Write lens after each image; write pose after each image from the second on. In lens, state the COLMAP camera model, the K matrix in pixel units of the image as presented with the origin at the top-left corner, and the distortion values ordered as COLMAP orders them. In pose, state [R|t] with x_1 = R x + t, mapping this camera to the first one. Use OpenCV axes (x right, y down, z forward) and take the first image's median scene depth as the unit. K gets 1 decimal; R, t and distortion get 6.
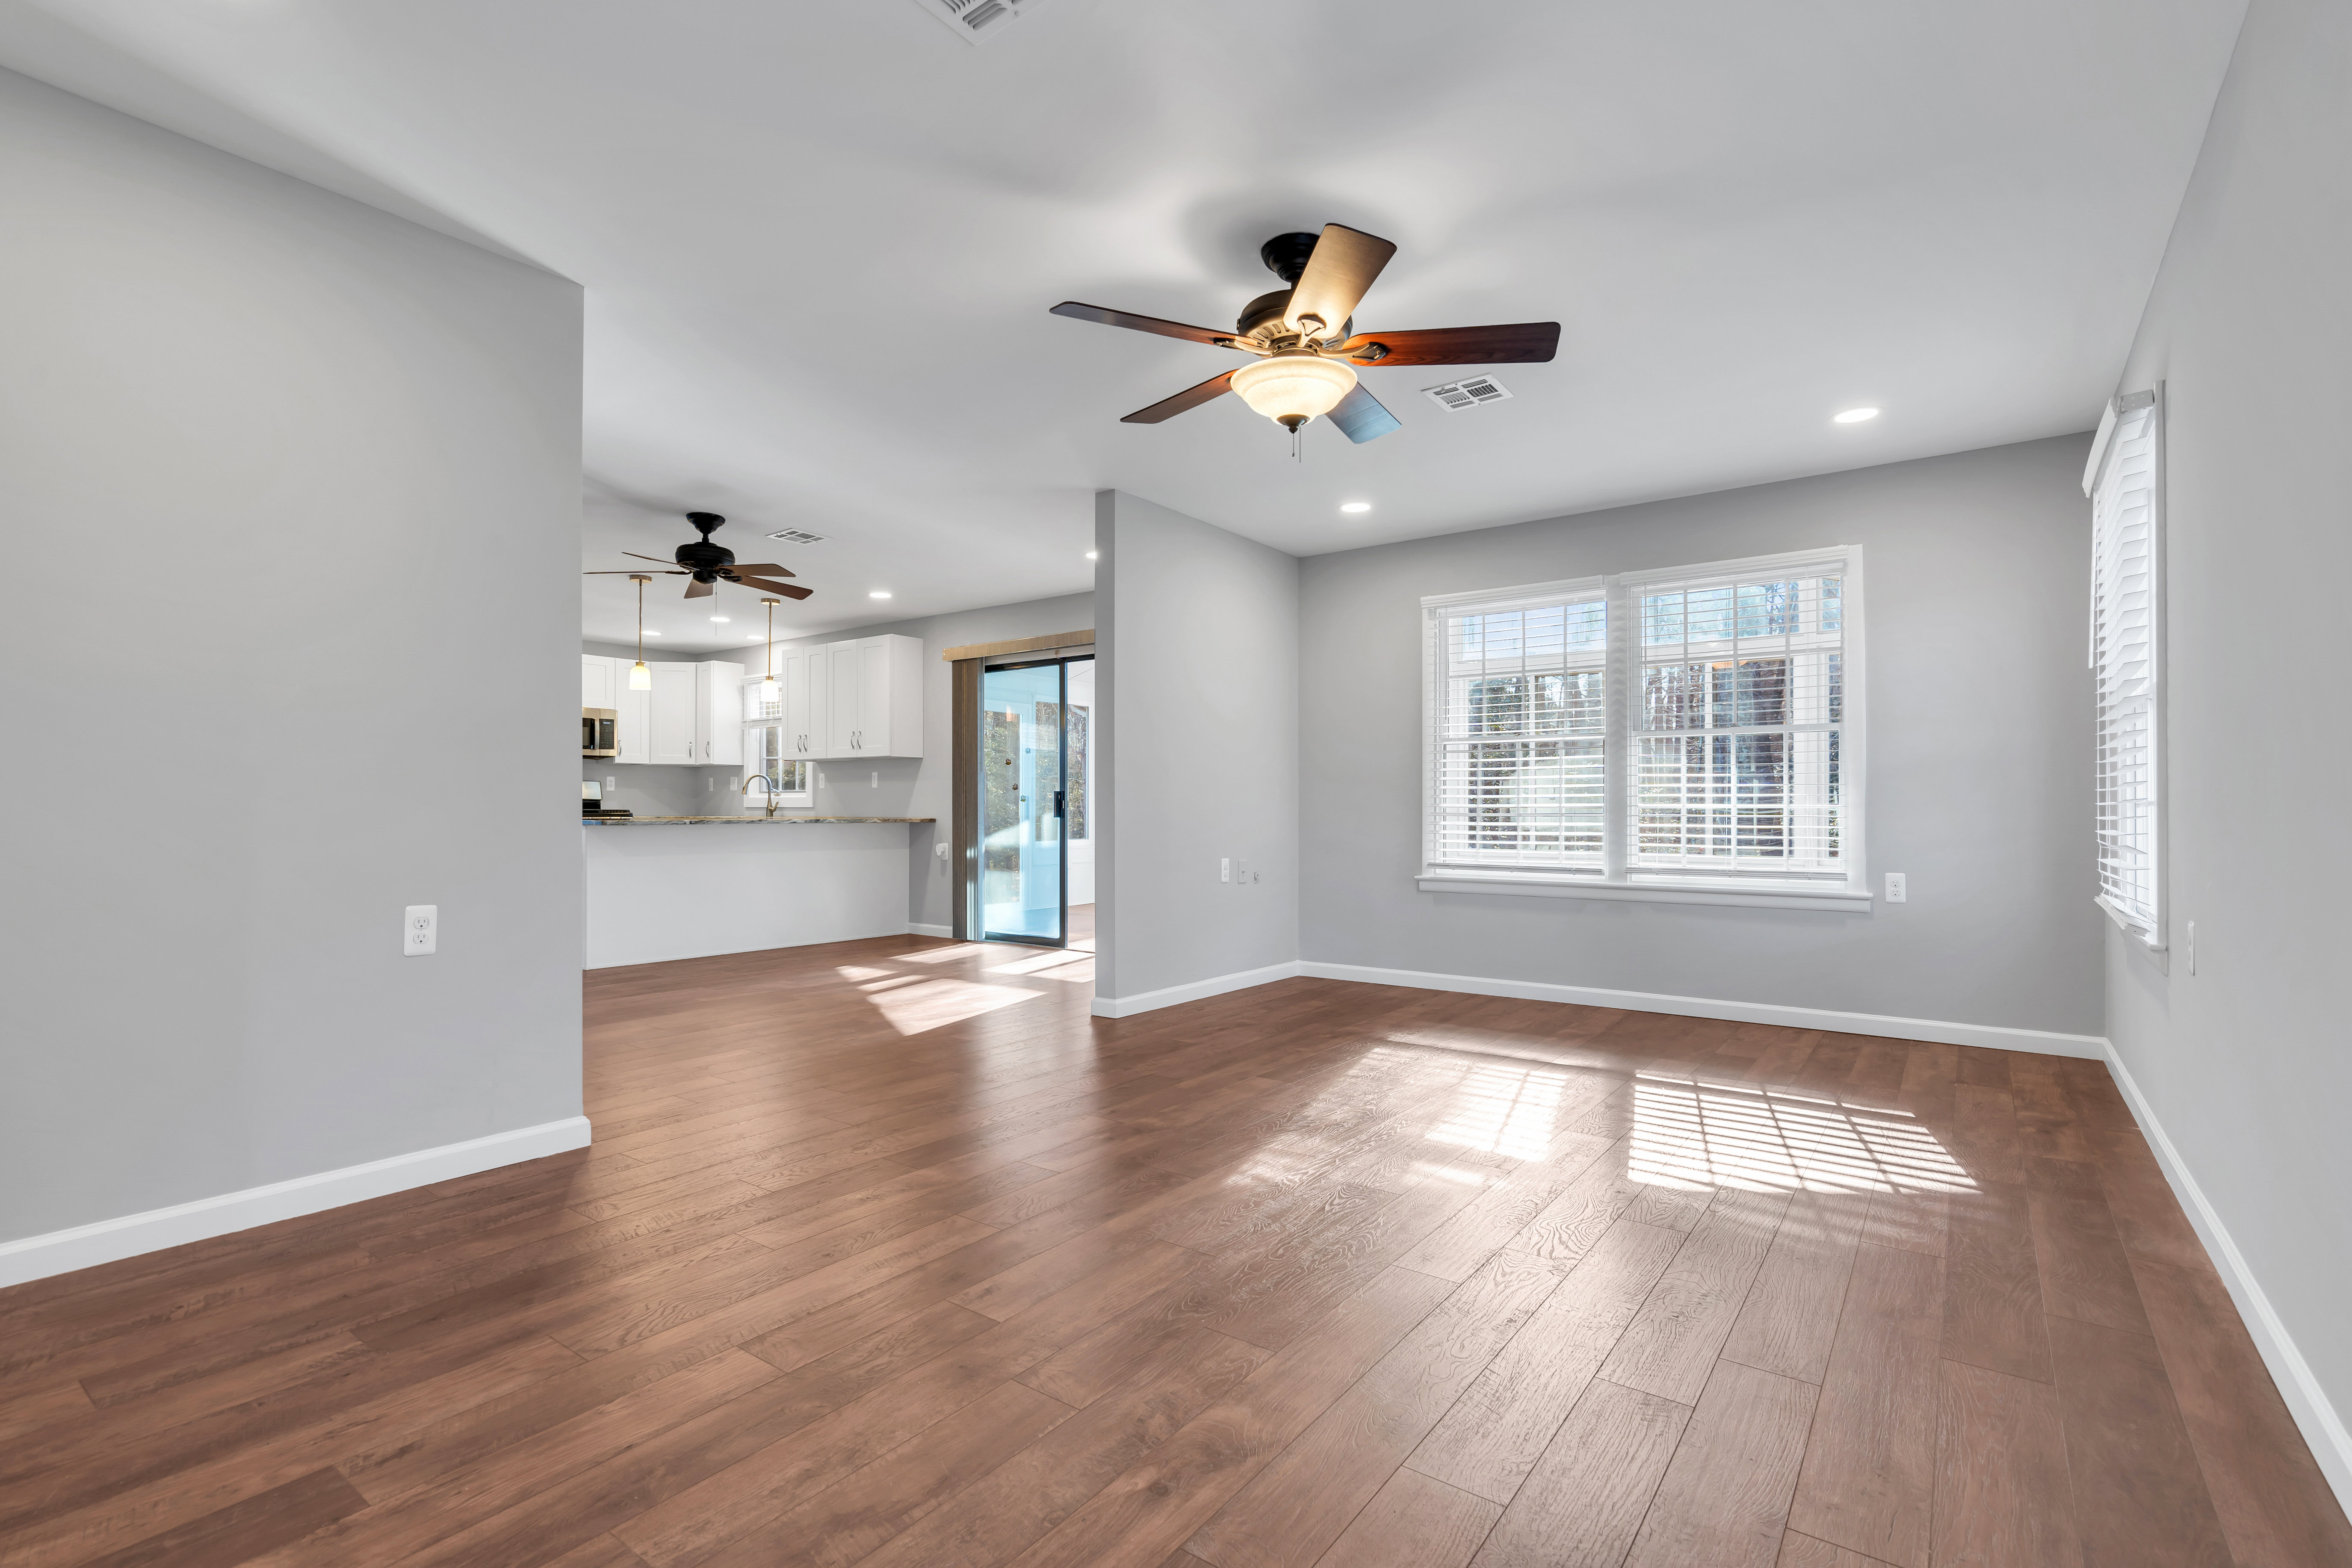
lens RADIAL K [[1076.0, 0, 1161.1], [0, 1076.0, 801.1], [0, 0, 1]] dist [0.002252, 0.000576]
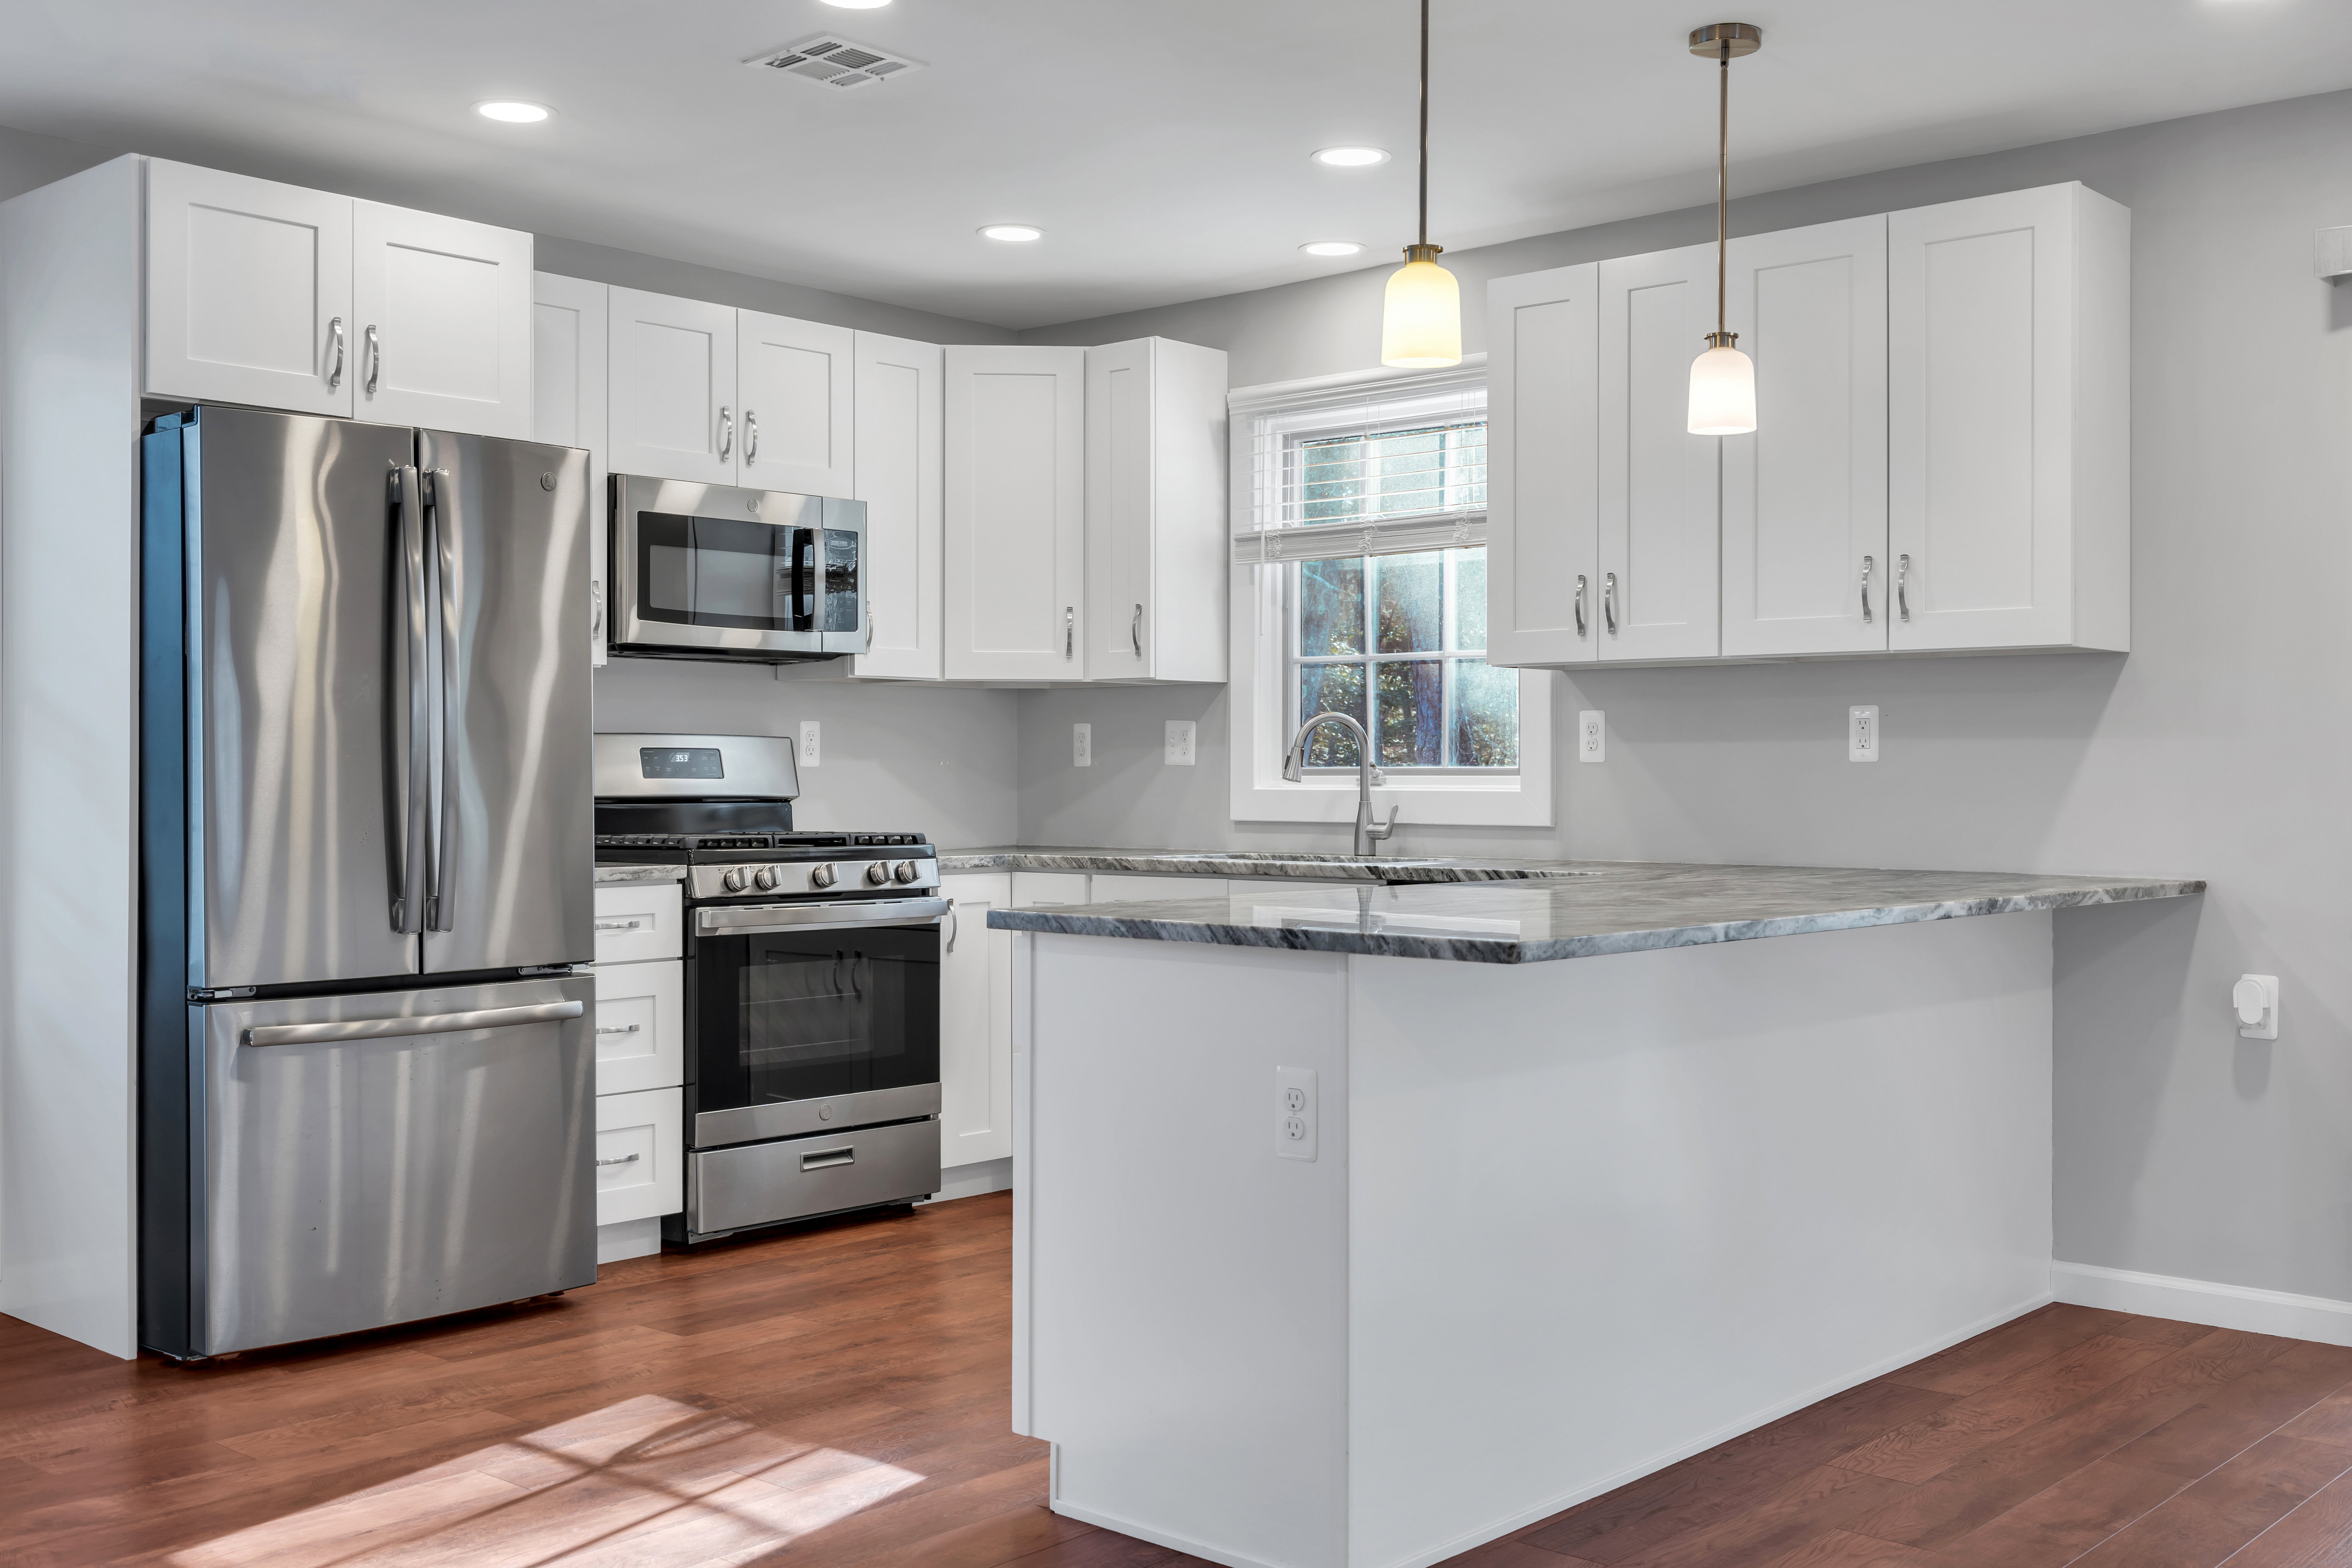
lens RADIAL K [[2333.3, 0, 1176.0], [0, 2333.3, 784.0], [0, 0, 1]] dist [0.007261, -0.001657]
pose [[0.996910, 0.000544, -0.078545, -0.589287], [0.000385, 0.999930, 0.011801, -0.021156], [0.078546, -0.011795, 0.996841, 0.571610]]
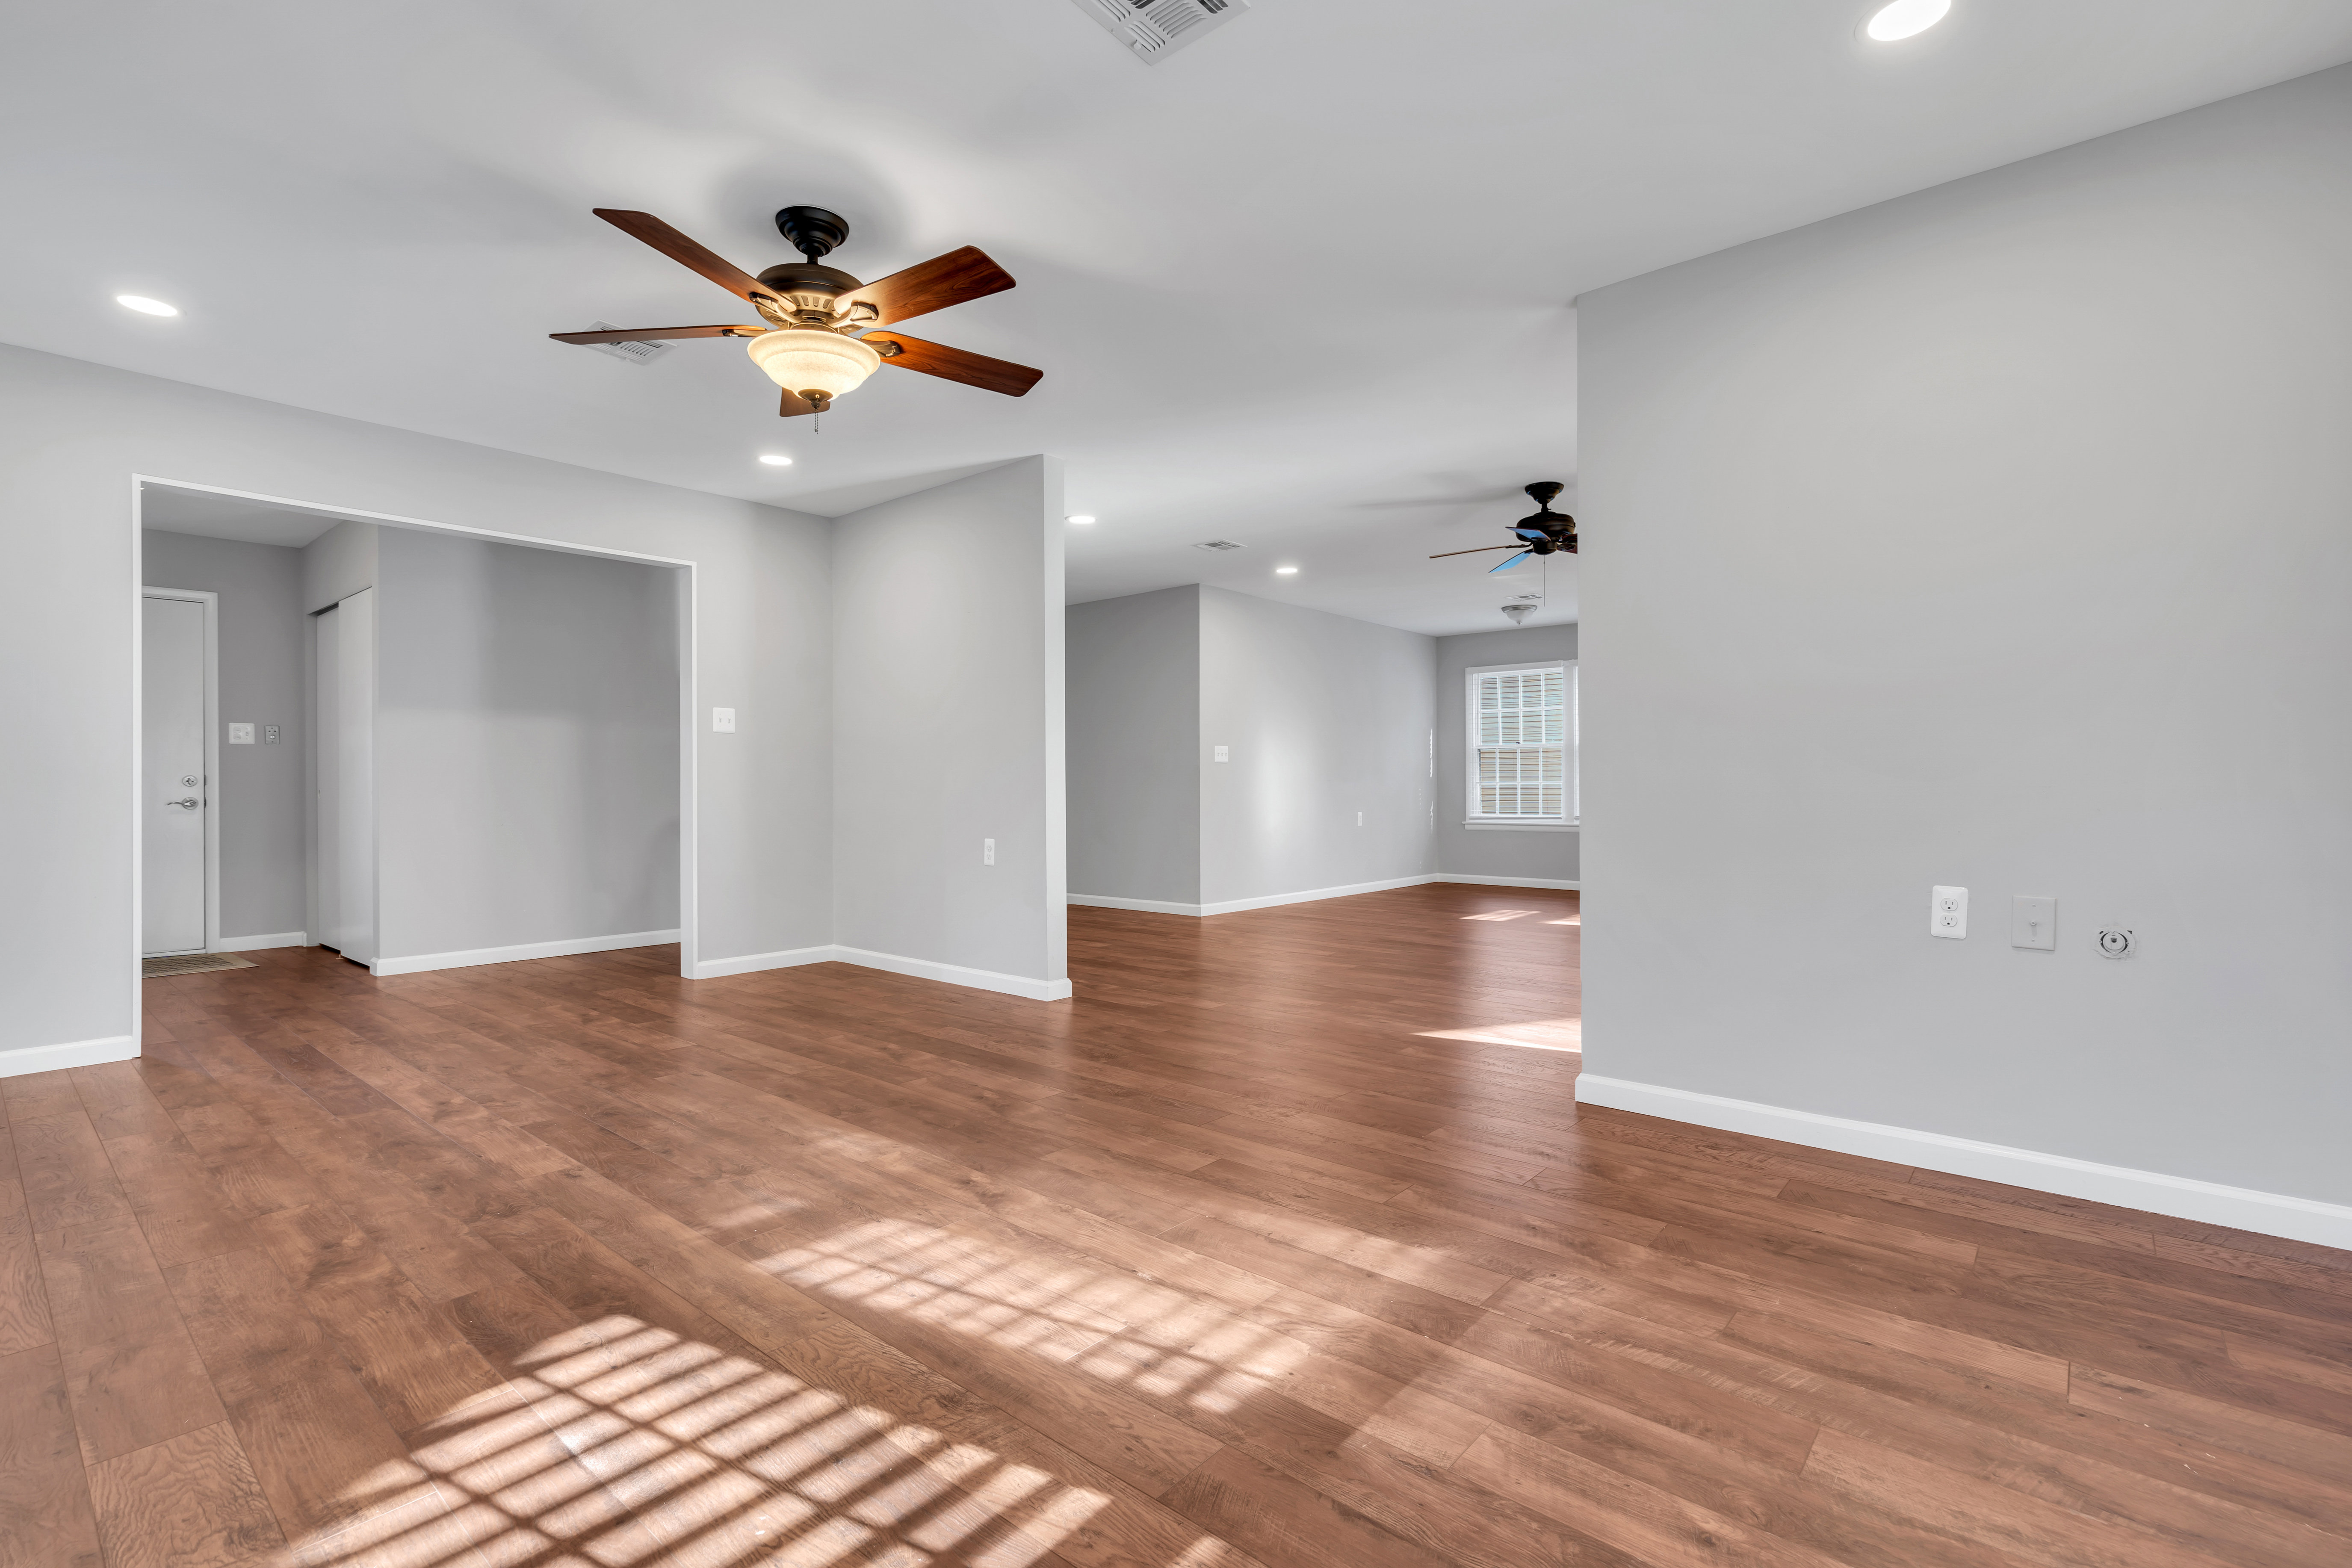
lens RADIAL K [[1065.0, 0, 1172.7], [0, 1065.0, 789.6], [0, 0, 1]] dist [-0.001583, 0.000384]
pose [[-0.063260, -0.000147, -0.997997, 0.529455], [0.010983, 0.999939, -0.000843, 0.008172], [0.997937, -0.011014, -0.063255, 0.676488]]
